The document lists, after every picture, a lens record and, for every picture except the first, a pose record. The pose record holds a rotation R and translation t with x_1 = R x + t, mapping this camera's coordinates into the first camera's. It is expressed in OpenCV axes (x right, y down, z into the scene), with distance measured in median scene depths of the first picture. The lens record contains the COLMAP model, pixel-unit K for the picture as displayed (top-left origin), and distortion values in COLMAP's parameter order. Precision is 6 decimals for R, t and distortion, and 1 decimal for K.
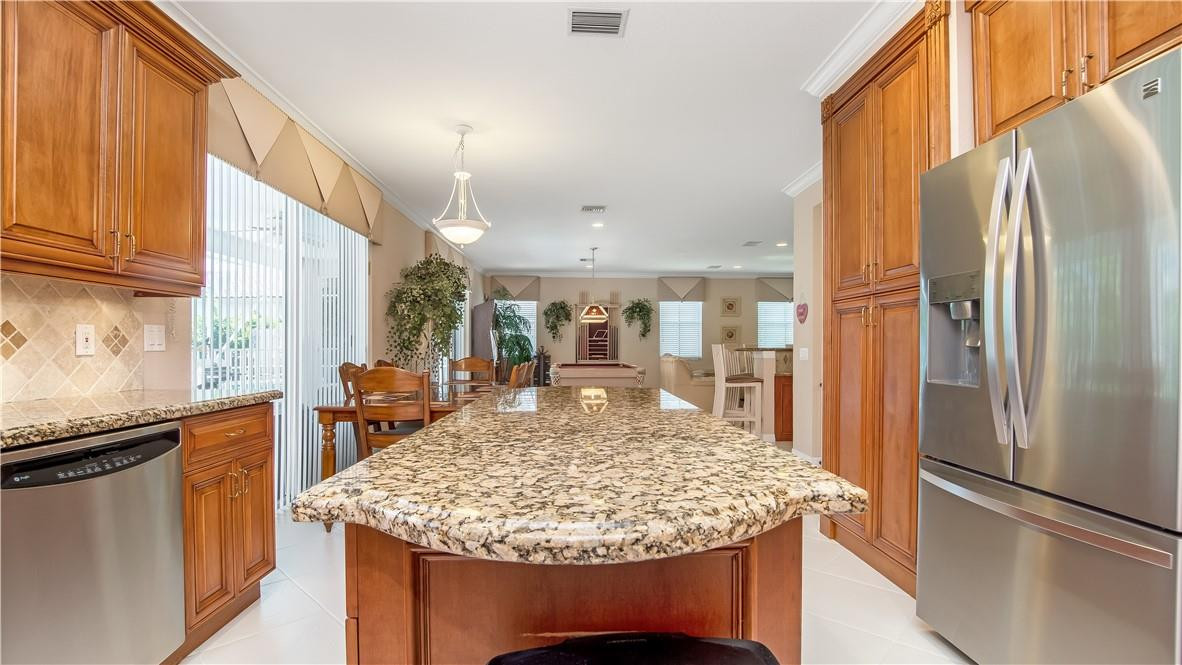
lens RADIAL K [[537.3, 0, 587.2], [0, 537.3, 347.7], [0, 0, 1]] dist [-0.036207, 0.007911]
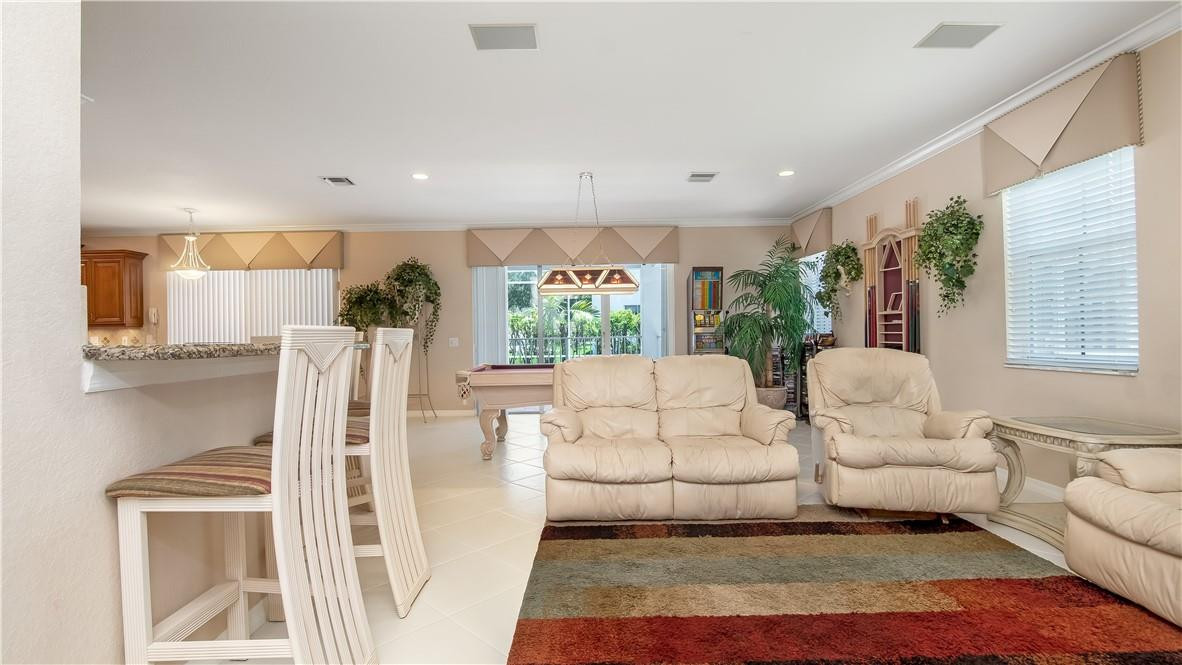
lens RADIAL K [[537.3, 0, 587.2], [0, 537.3, 347.7], [0, 0, 1]] dist [-0.036207, 0.007911]
pose [[-0.009251, 0.027777, -0.999571, 2.356103], [0.015132, 0.999504, 0.027635, -0.016824], [0.999843, -0.014870, -0.009666, 3.793427]]
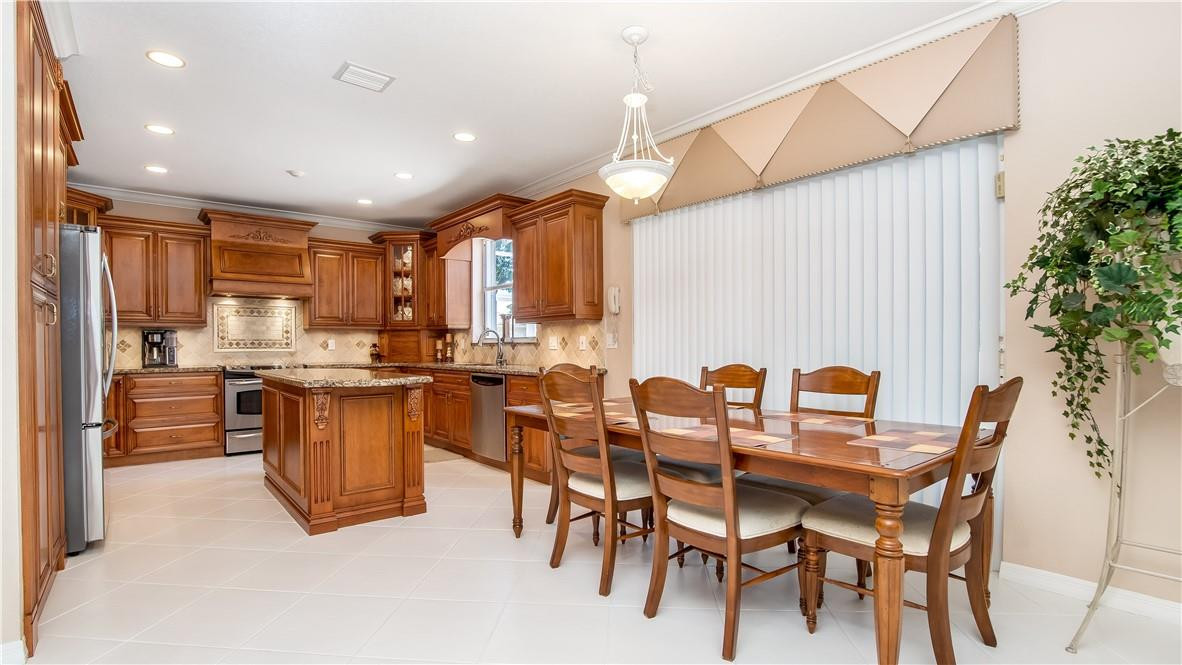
lens RADIAL K [[542.4, 0, 587.2], [0, 542.4, 342.4], [0, 0, 1]] dist [-0.037409, 0.007892]
pose [[-0.784296, 0.000318, -0.620387, 0.425729], [0.004601, 0.999975, -0.005305, -0.004836], [0.620370, -0.007015, -0.784278, 2.563622]]
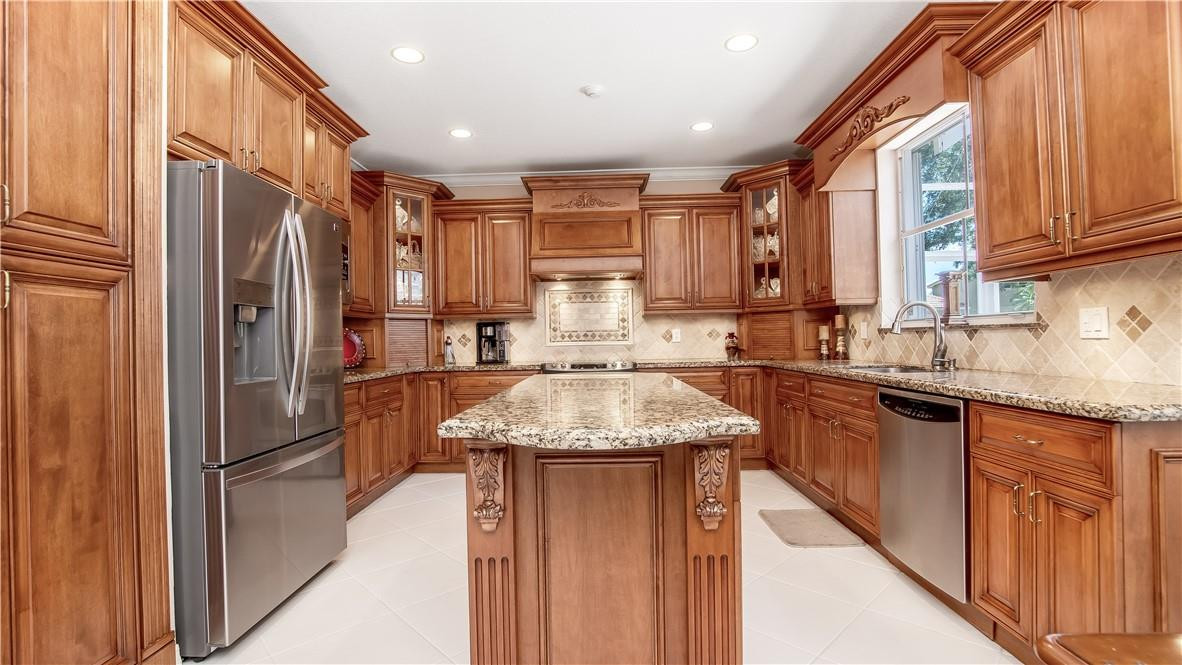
lens RADIAL K [[534.6, 0, 591.0], [0, 534.6, 332.5], [0, 0, 1]] dist [-0.022355, 0.000359]
pose [[-0.998781, 0.020040, 0.045108, -0.039488], [0.019448, 0.999720, -0.013506, -0.003092], [-0.045367, -0.012613, -0.998891, 1.645047]]
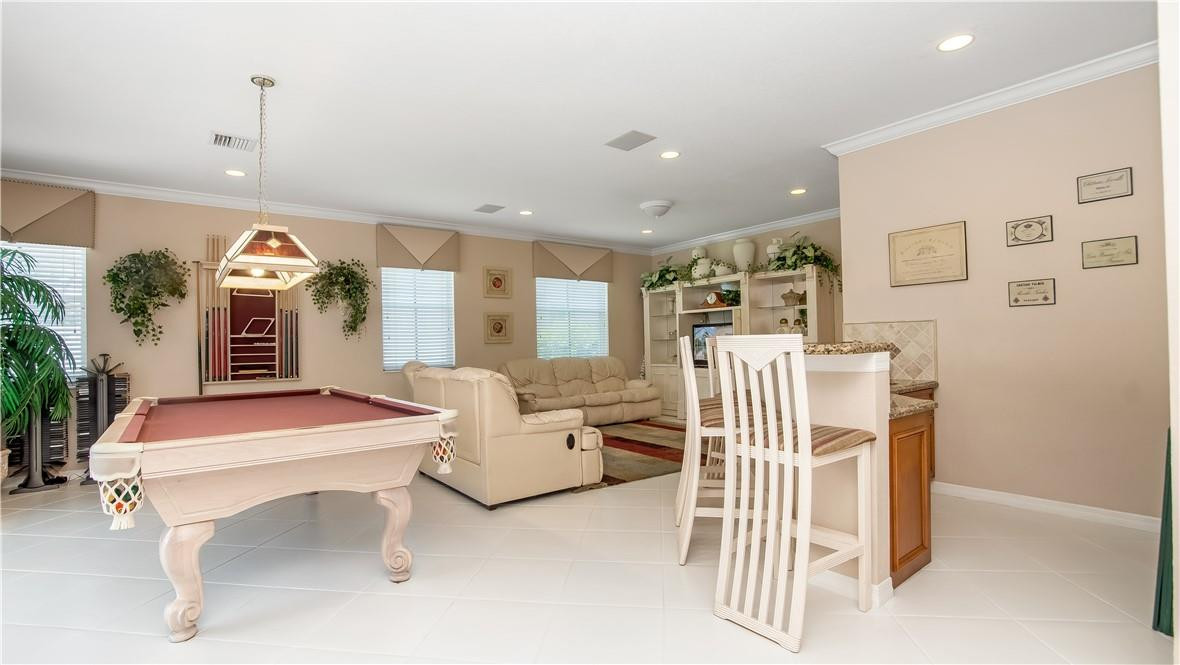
lens RADIAL K [[536.7, 0, 591.7], [0, 536.7, 345.7], [0, 0, 1]] dist [-0.037833, 0.007441]
pose [[0.805561, -0.017683, 0.592250, -0.083751], [0.021745, 0.999764, 0.000274, -0.007037], [-0.592114, 0.012658, 0.805755, 2.208087]]
